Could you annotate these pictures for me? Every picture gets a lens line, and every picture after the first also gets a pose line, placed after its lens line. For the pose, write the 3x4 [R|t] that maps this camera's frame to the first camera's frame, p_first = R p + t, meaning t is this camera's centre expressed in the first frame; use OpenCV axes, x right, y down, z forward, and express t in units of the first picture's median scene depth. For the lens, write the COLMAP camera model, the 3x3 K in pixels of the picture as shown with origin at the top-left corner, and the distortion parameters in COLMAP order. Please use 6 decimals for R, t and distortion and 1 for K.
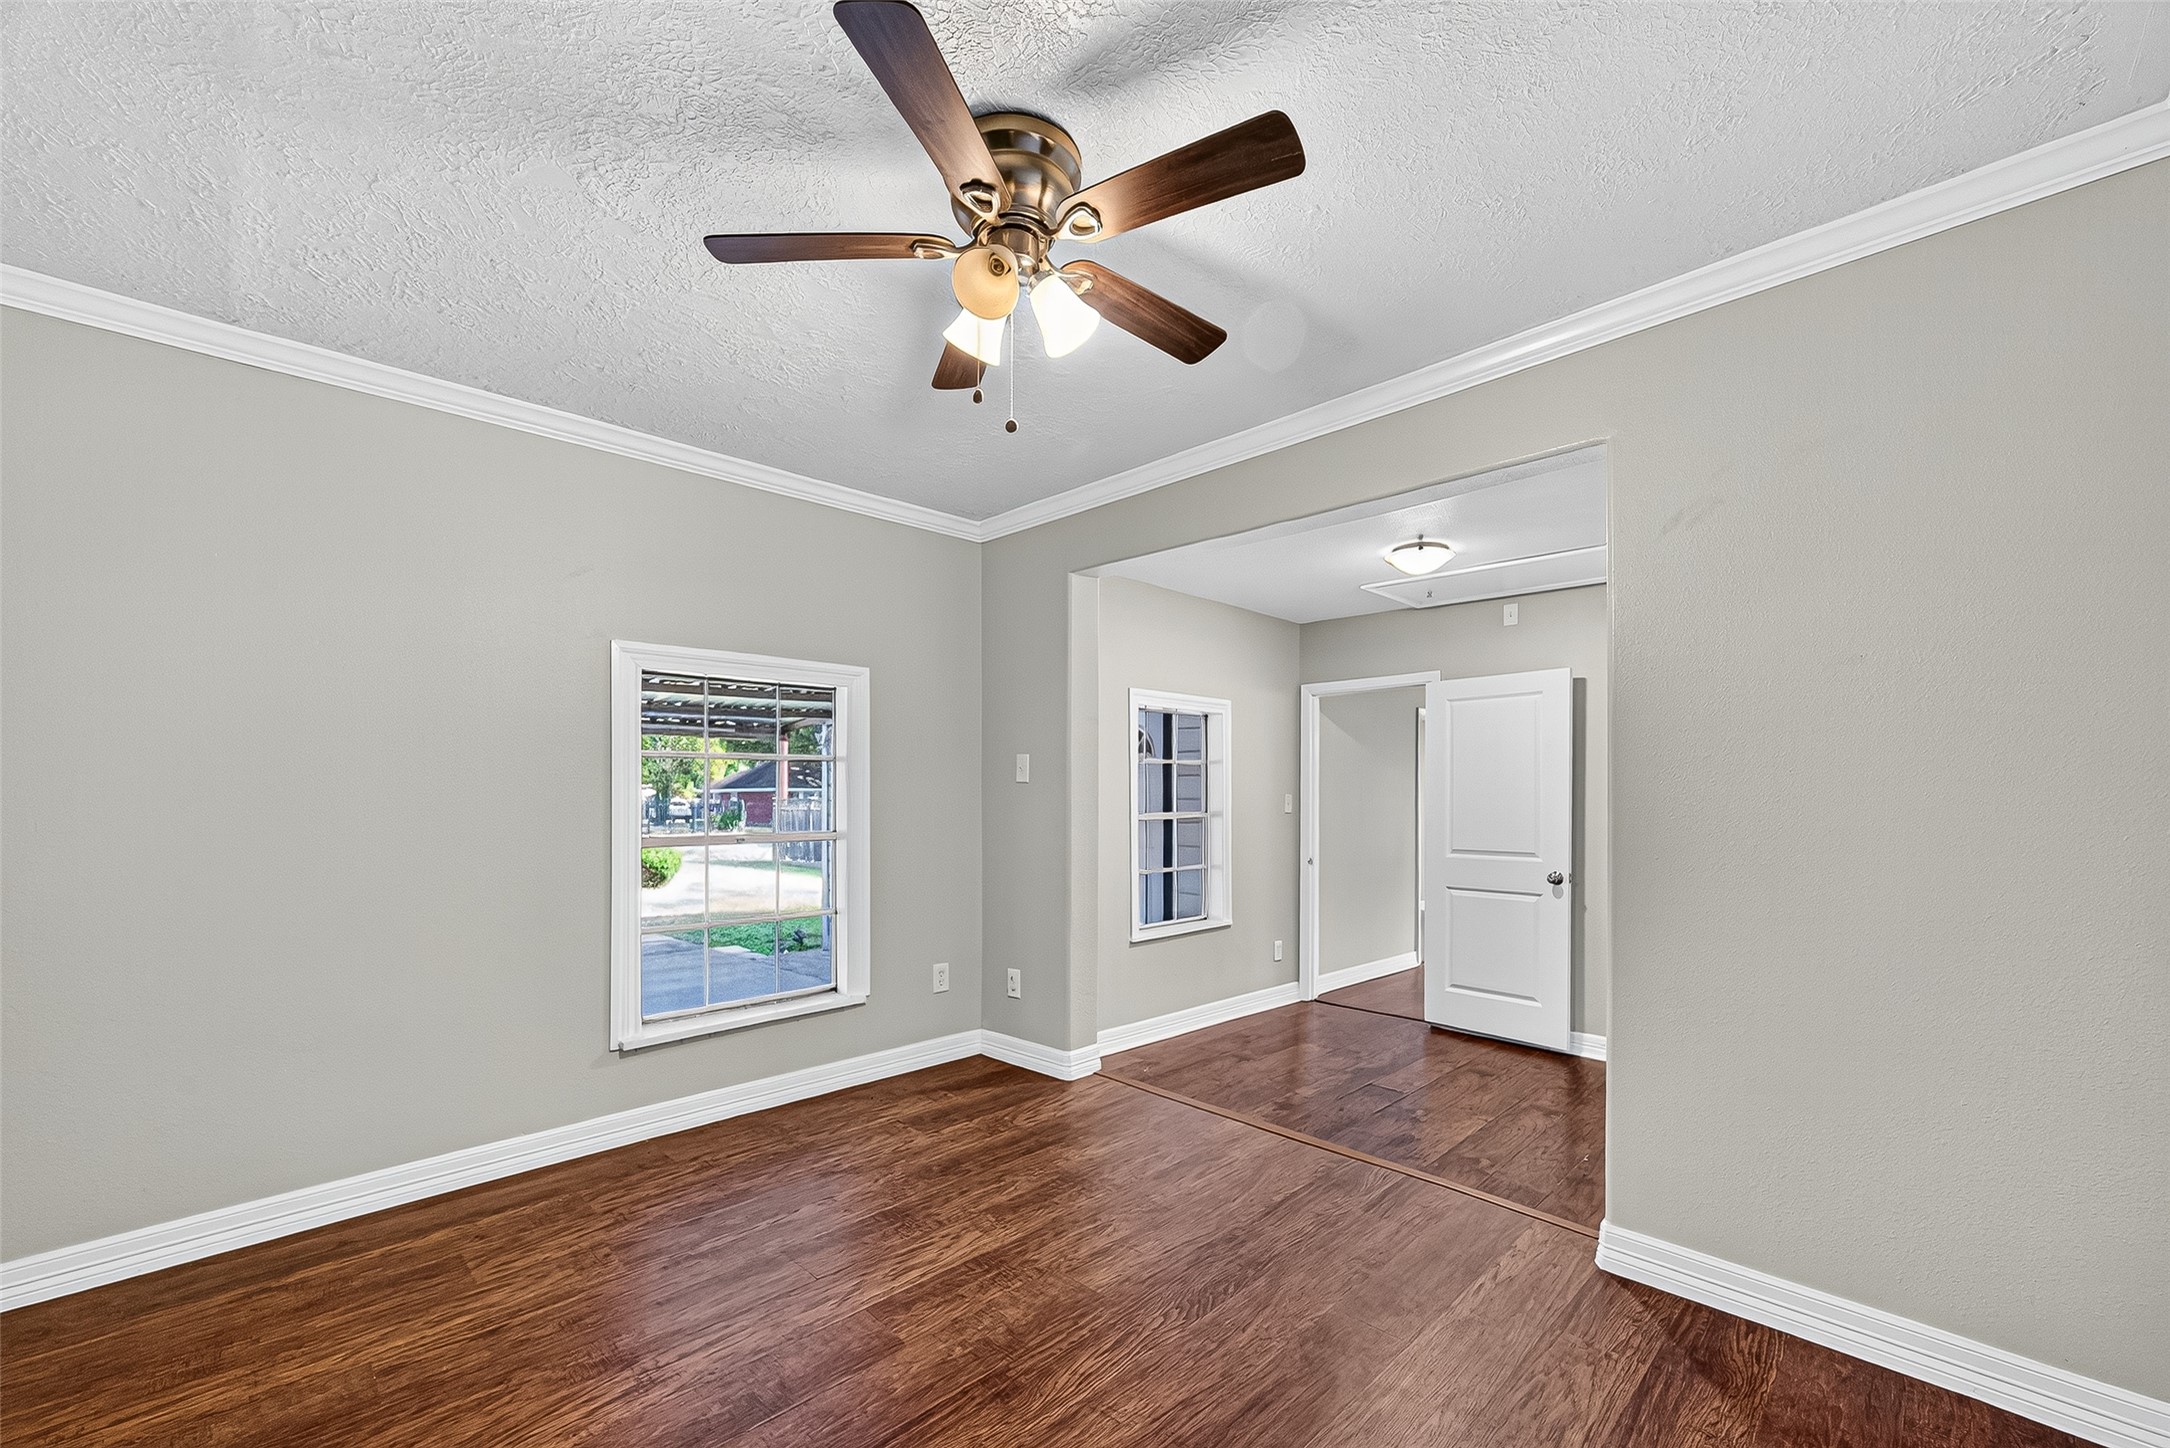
lens RADIAL K [[871.1, 0, 1080.5], [0, 871.1, 779.6], [0, 0, 1]] dist [0.001305, 0.000078]
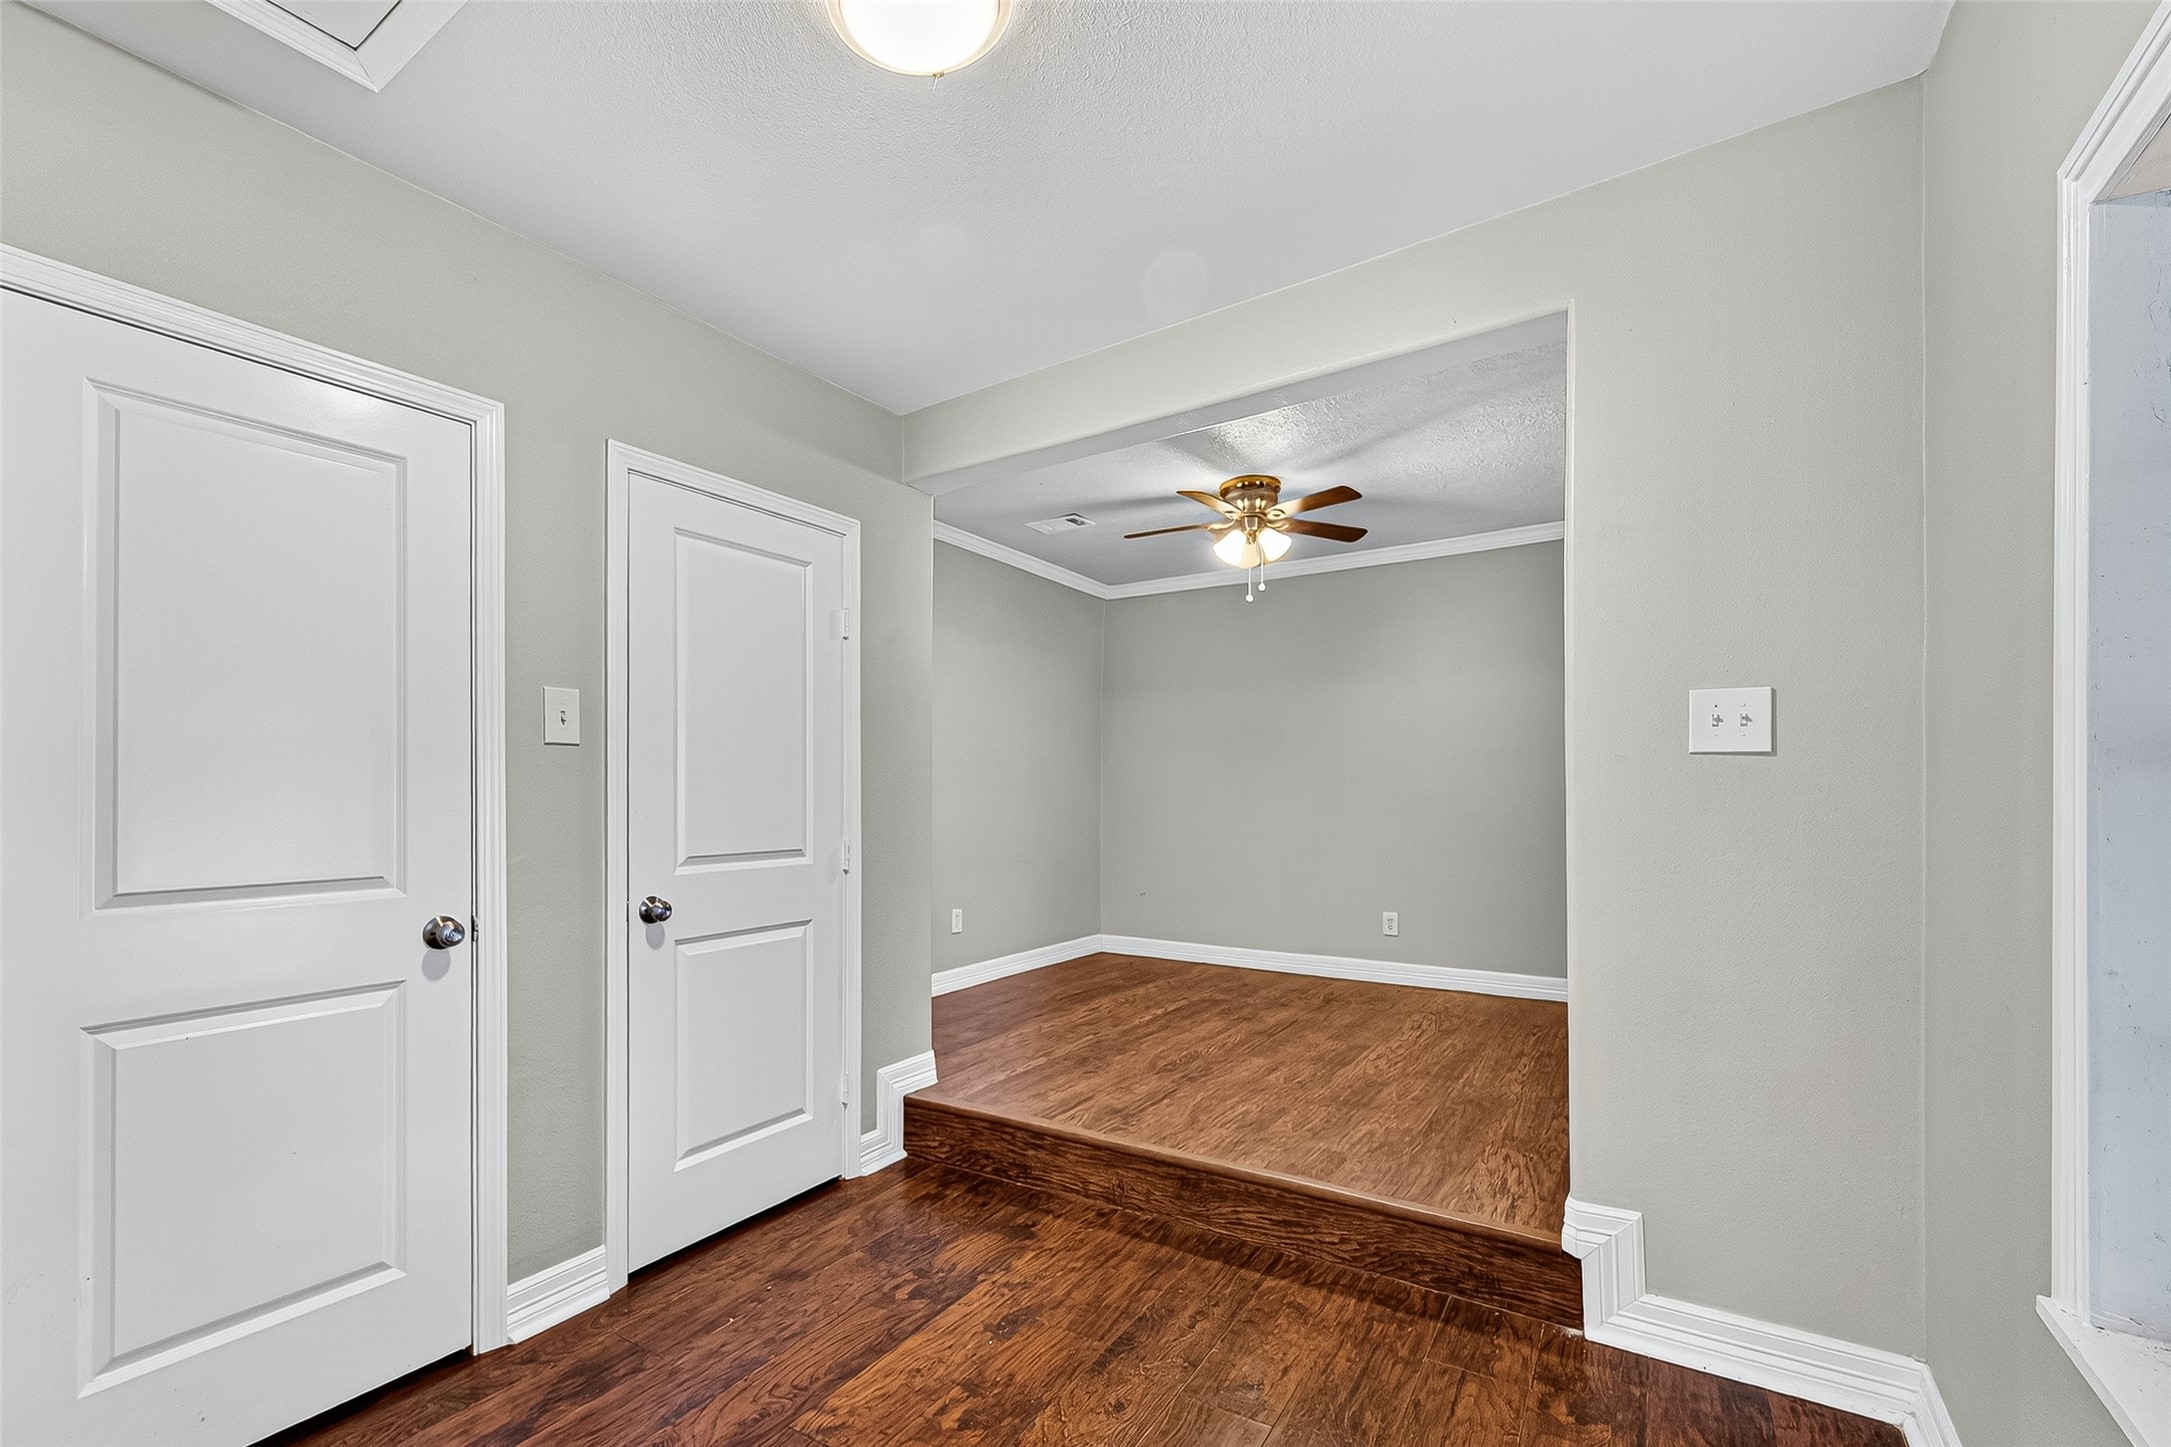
lens RADIAL K [[929.4, 0, 1082.9], [0, 929.4, 795.6], [0, 0, 1]] dist [0.001584, 0.000056]
pose [[-0.963823, 0.000238, -0.266543, 0.634811], [0.004385, 0.999878, -0.014964, 0.100860], [0.266507, -0.015592, -0.963707, 2.080390]]
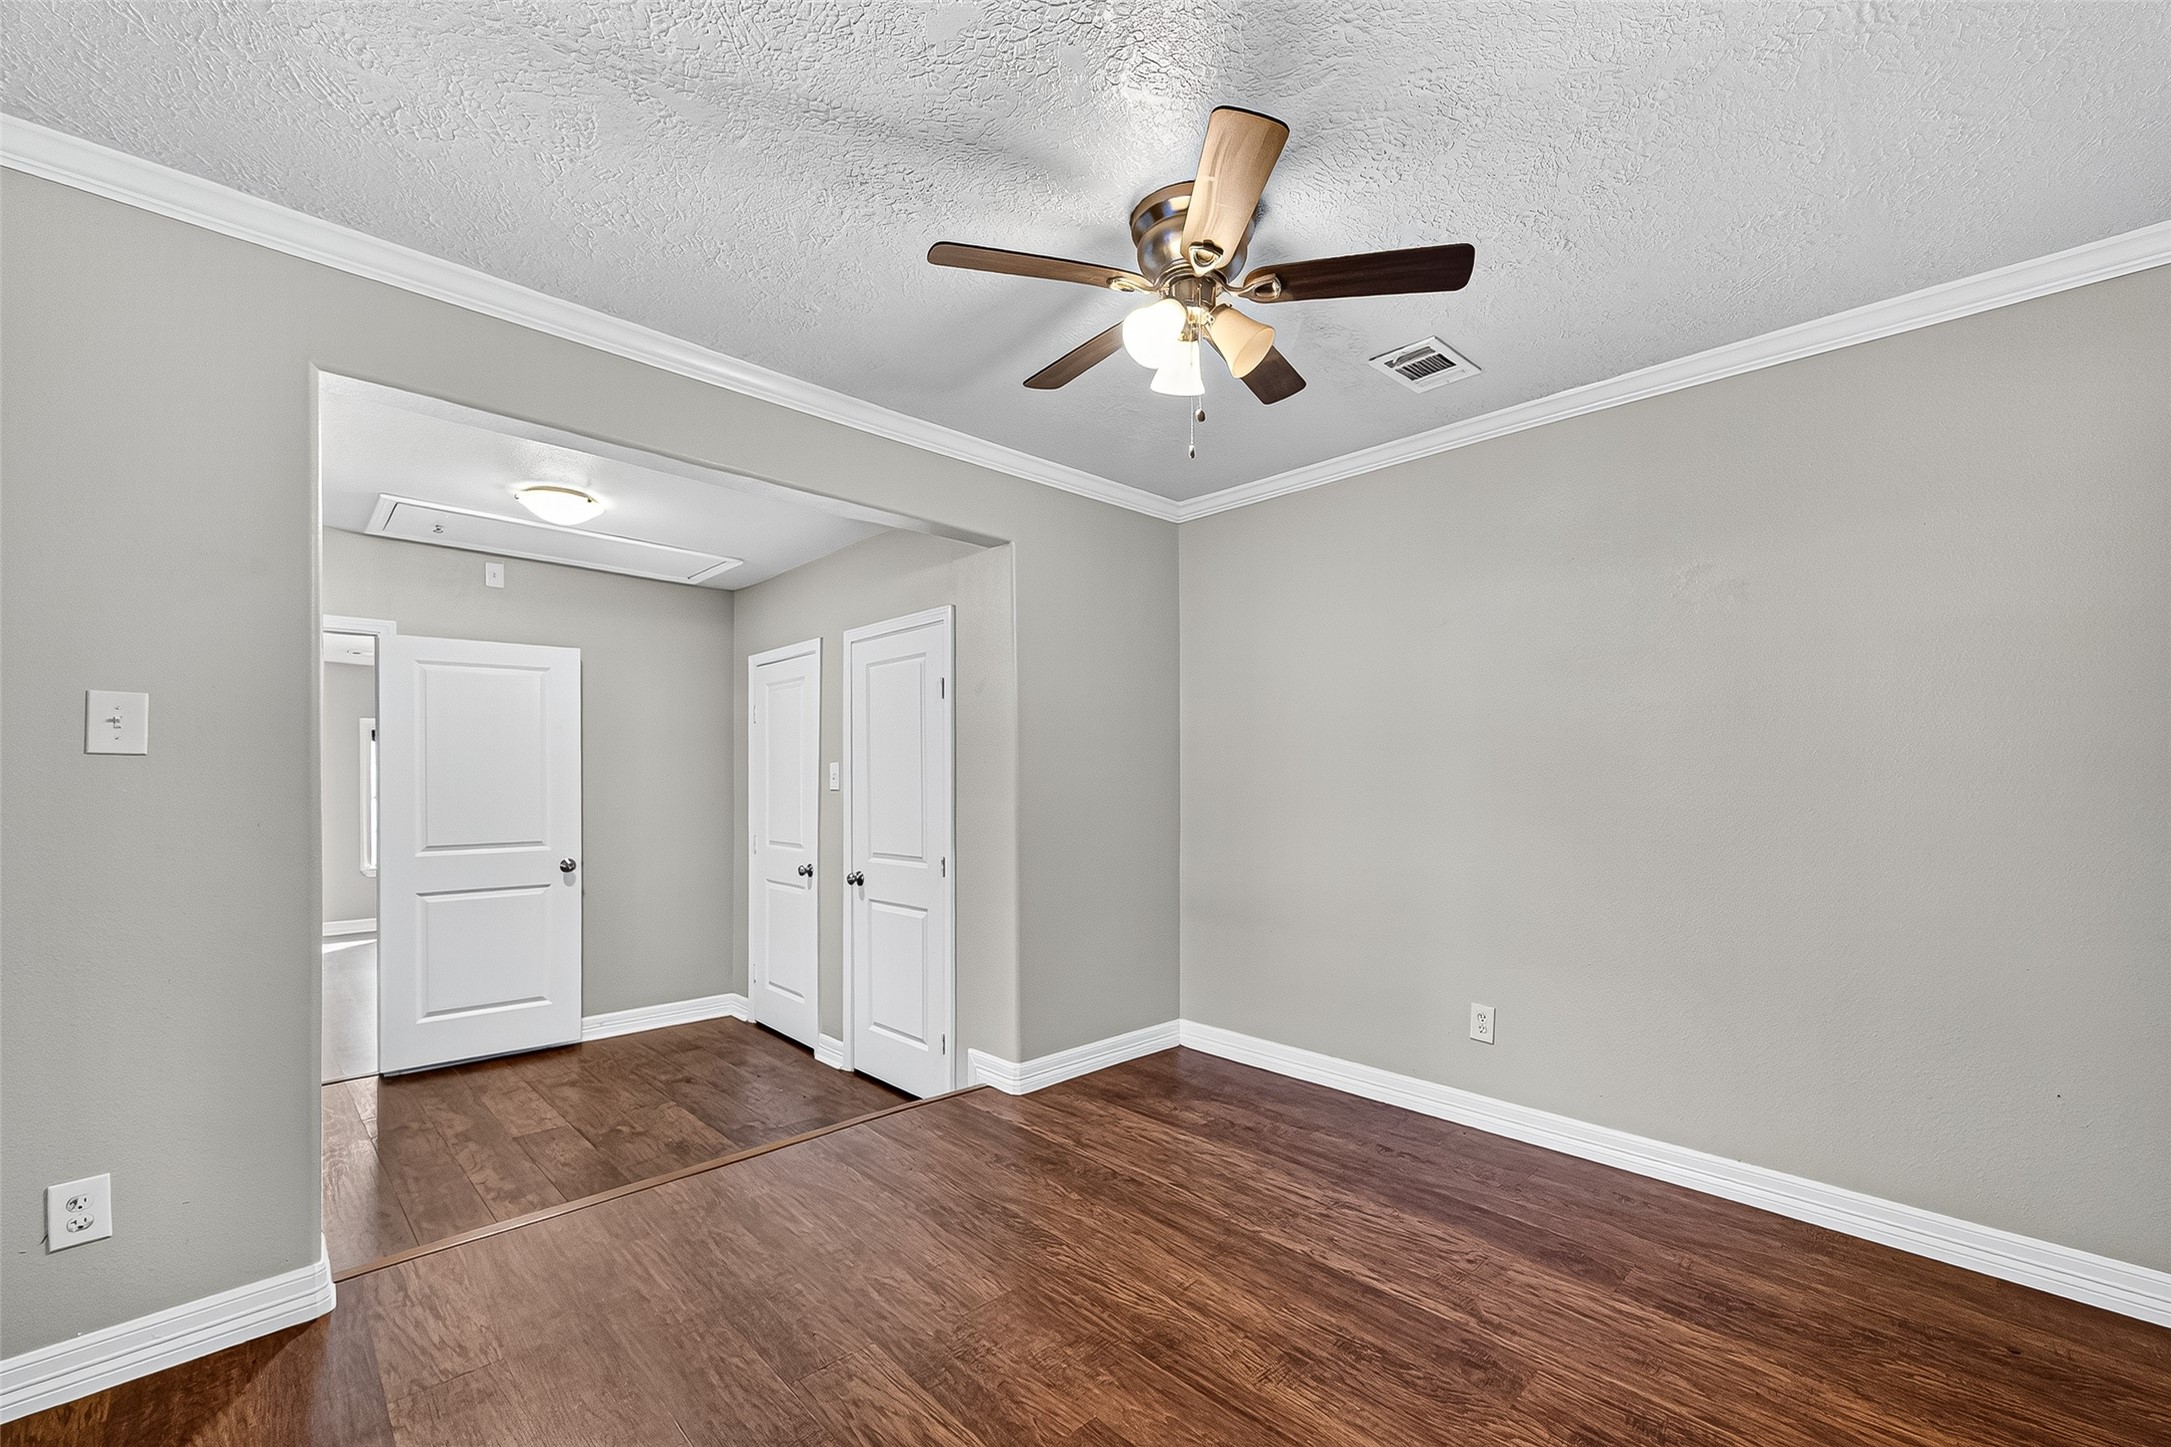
lens RADIAL K [[929.4, 0, 1082.9], [0, 929.4, 795.6], [0, 0, 1]] dist [0.001584, 0.000056]
pose [[-0.005366, -0.021105, 0.999763, -0.804535], [-0.014571, 0.999673, 0.021025, 0.012521], [-0.999879, -0.014455, -0.005671, 0.749636]]
